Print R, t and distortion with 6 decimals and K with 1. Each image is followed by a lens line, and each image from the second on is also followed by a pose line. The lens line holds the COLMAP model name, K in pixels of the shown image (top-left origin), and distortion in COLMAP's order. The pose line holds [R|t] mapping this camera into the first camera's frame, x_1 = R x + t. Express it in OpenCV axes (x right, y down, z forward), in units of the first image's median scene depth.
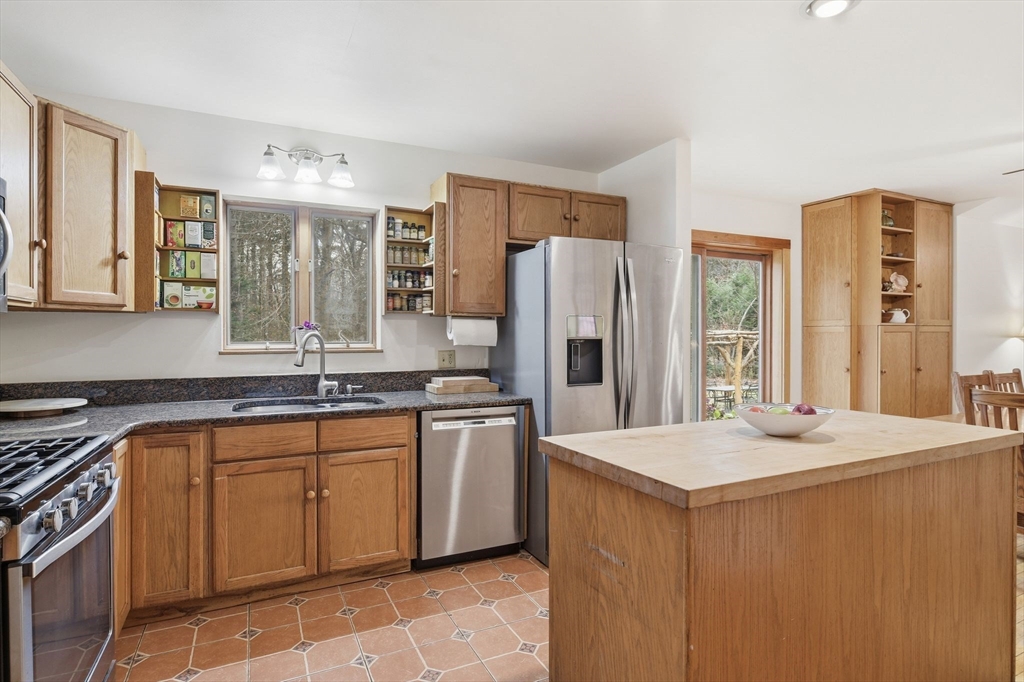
lens RADIAL K [[543.9, 0, 518.6], [0, 543.9, 339.8], [0, 0, 1]] dist [-0.011647, 0.002507]
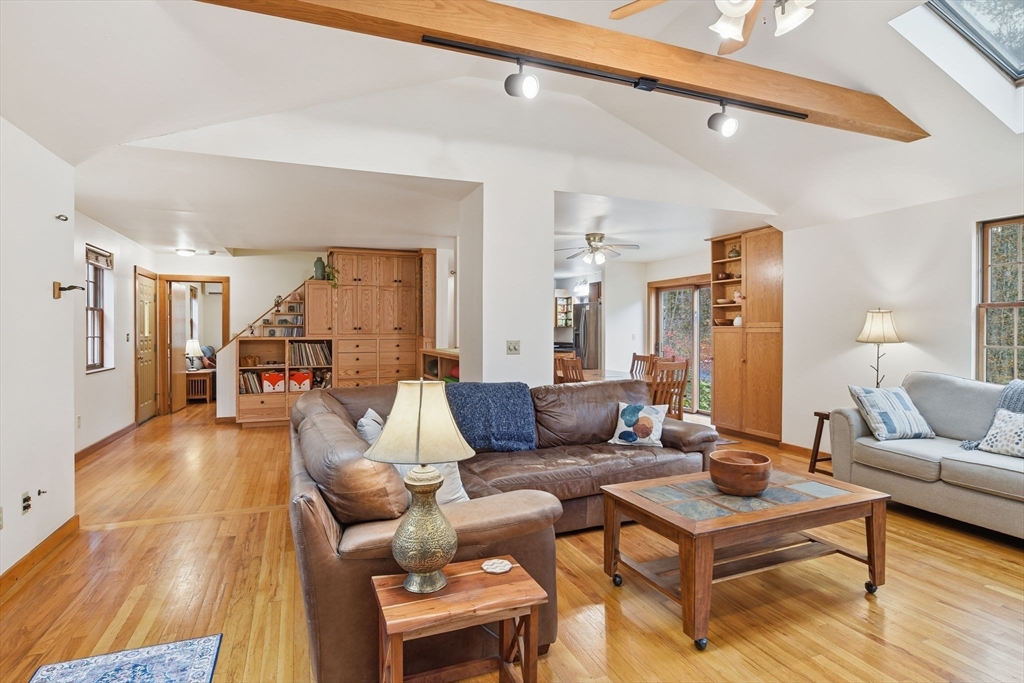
lens RADIAL K [[540.1, 0, 537.7], [0, 540.1, 335.3], [0, 0, 1]] dist [-0.005330, -0.000112]
pose [[-0.047112, 0.010835, -0.998831, 3.299415], [-0.010280, 0.999883, 0.011332, -0.028199], [0.998837, 0.010802, -0.046995, 0.889759]]
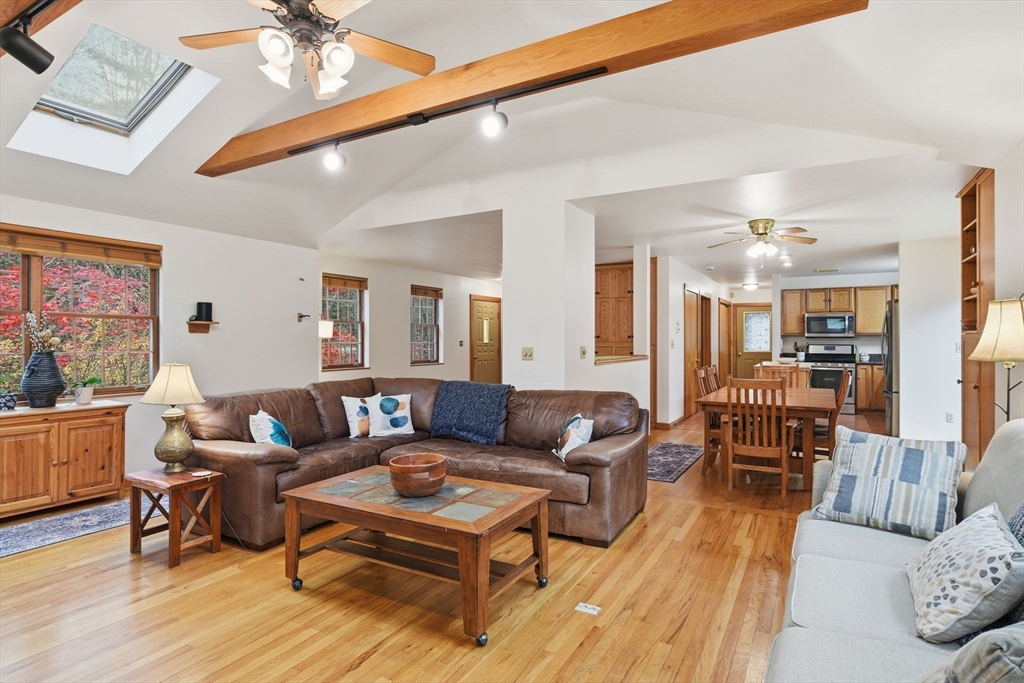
lens RADIAL K [[543.9, 0, 518.6], [0, 543.9, 340.3], [0, 0, 1]] dist [-0.011647, 0.002507]
pose [[-0.821569, 0.003835, -0.570096, 2.803646], [-0.003931, 0.999915, 0.012393, -0.036447], [0.570096, 0.012423, -0.821484, 2.000138]]
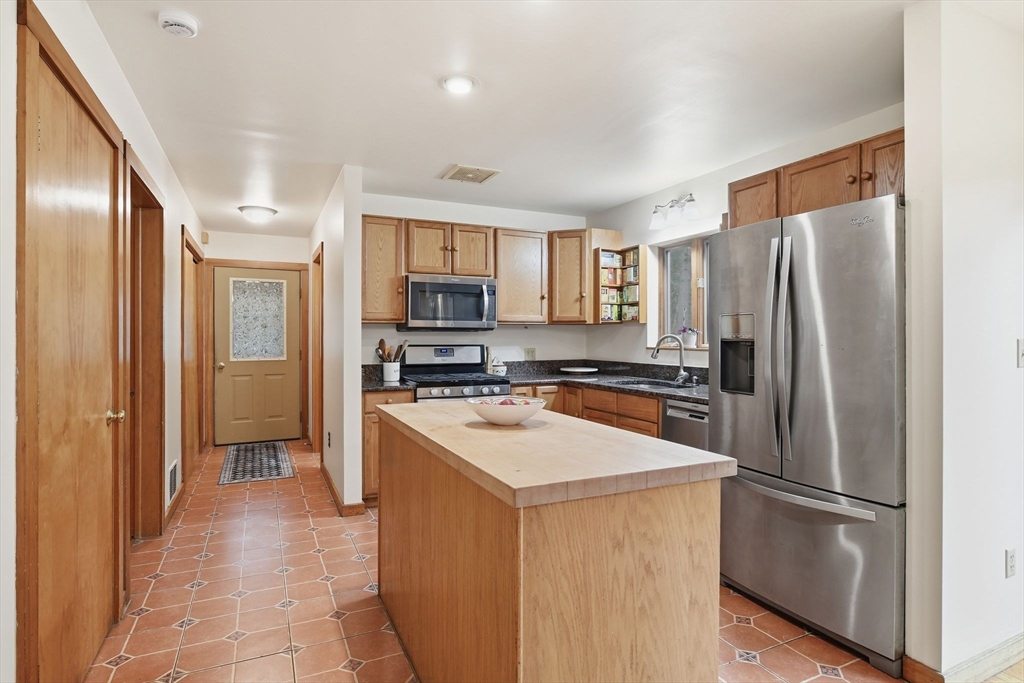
lens RADIAL K [[543.9, 0, 518.6], [0, 543.9, 340.3], [0, 0, 1]] dist [-0.011647, 0.002507]
pose [[-0.013782, 0.007003, -0.999880, 0.983233], [-0.011472, 0.999909, 0.007162, -0.004552], [0.999839, 0.011569, -0.013701, 0.638309]]
